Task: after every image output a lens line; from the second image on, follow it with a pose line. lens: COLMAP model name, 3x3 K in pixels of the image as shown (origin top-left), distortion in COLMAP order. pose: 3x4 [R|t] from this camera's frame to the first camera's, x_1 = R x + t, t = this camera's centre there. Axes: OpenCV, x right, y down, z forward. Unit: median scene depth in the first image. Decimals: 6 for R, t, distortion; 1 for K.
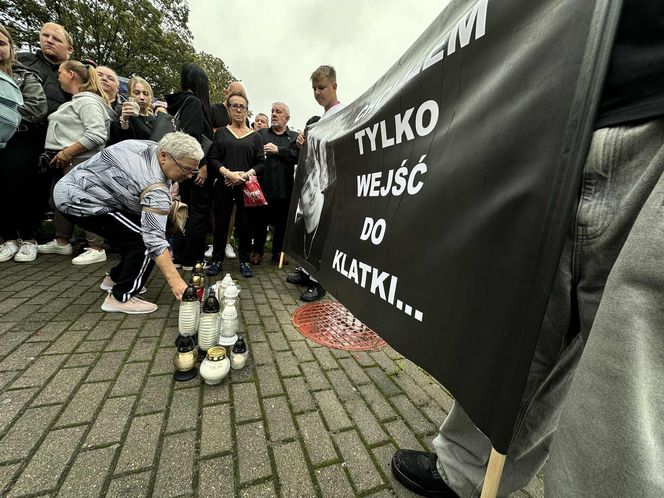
lens RADIAL K [[268.0, 0, 334.7], [0, 268.0, 247.5], [0, 0, 1]] dist [-0.000934, 0.000050]
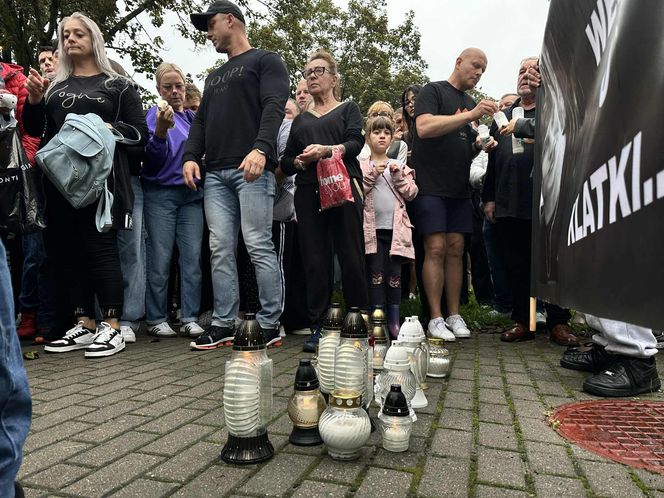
lens RADIAL K [[474.7, 0, 327.9], [0, 474.7, 251.4], [0, 0, 1]] dist [-0.006572, -0.004343]
pose [[0.744074, -0.162229, -0.648102, 0.173696], [-0.013795, 0.966133, -0.257675, 0.307955], [0.667955, 0.200670, 0.716636, 0.202114]]
